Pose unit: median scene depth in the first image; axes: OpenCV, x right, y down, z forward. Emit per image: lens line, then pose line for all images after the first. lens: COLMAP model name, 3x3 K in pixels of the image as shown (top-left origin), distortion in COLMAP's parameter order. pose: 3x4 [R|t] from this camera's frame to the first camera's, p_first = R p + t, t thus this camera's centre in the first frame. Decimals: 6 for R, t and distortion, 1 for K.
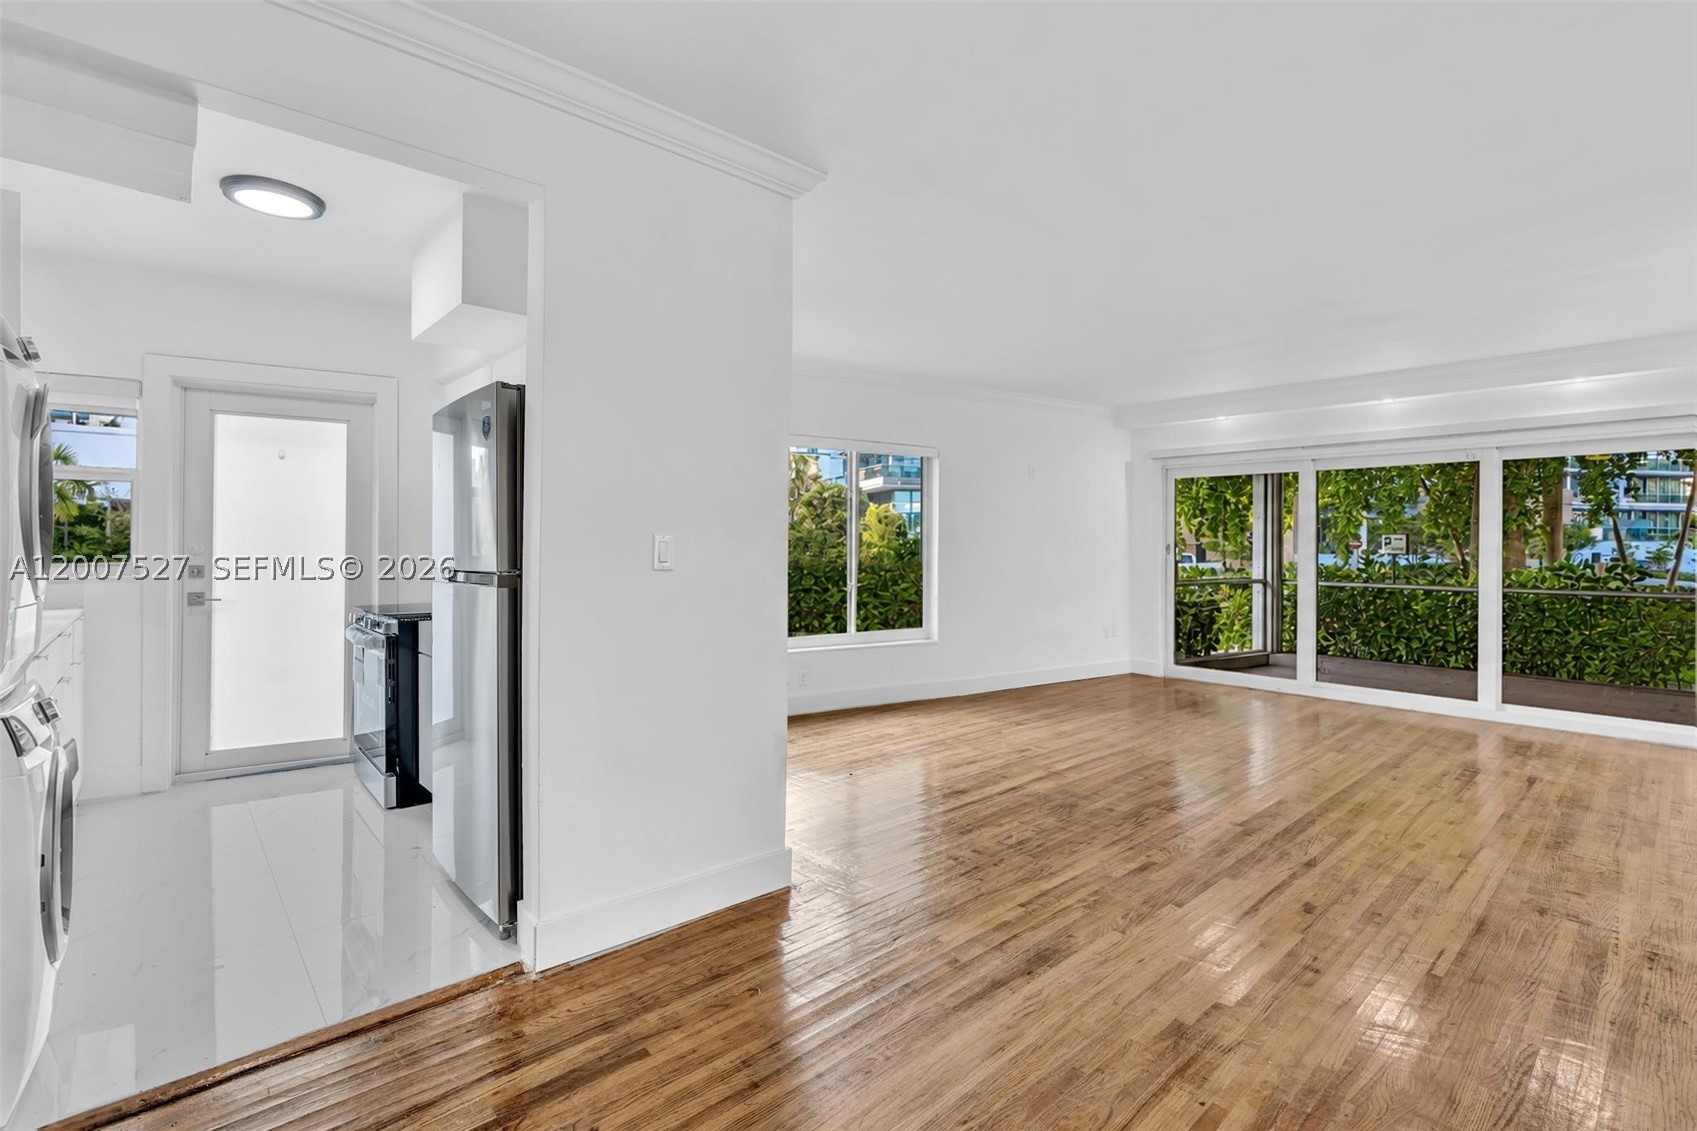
lens RADIAL K [[770.7, 0, 850.9], [0, 770.7, 549.0], [0, 0, 1]] dist [-0.003603, -0.000319]
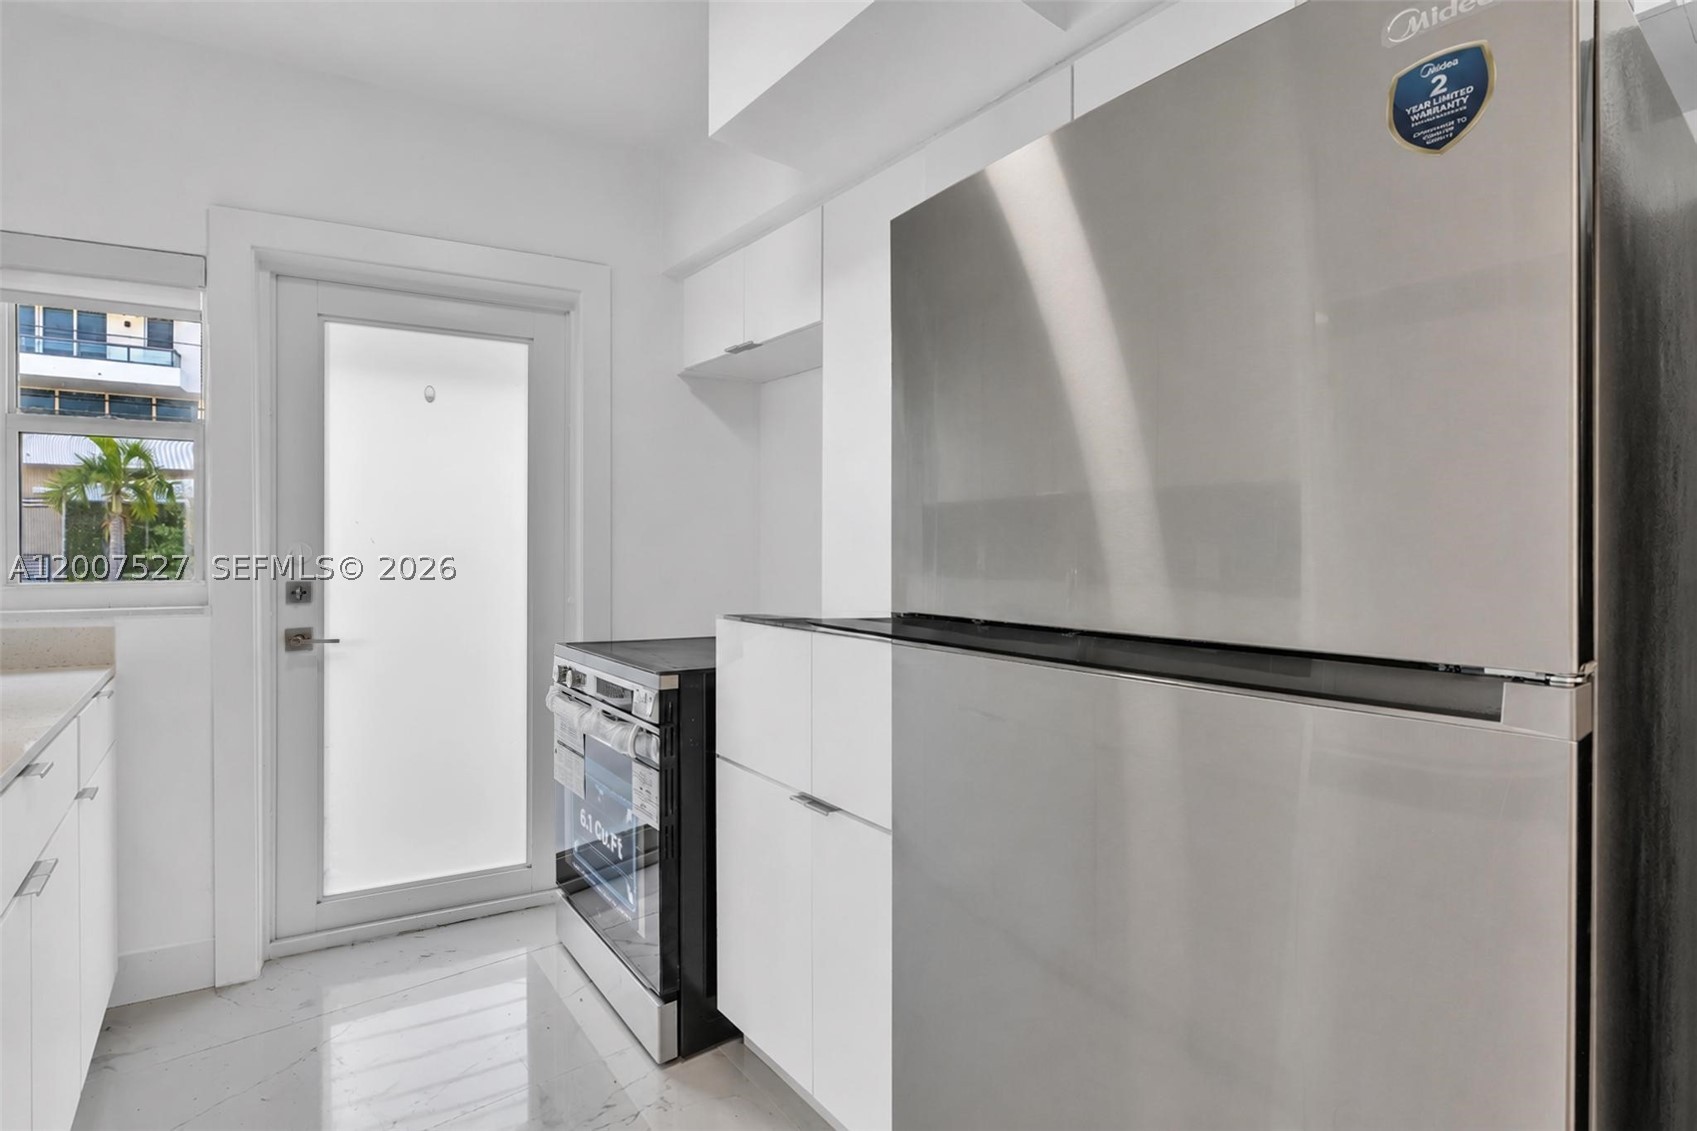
lens RADIAL K [[811.1, 0, 845.7], [0, 811.1, 560.1], [0, 0, 1]] dist [-0.003301, 0.000351]
pose [[0.996114, -0.000858, -0.088071, -0.381871], [0.002236, 0.999877, 0.015547, -0.004034], [0.088047, -0.015684, 0.995993, 0.421921]]
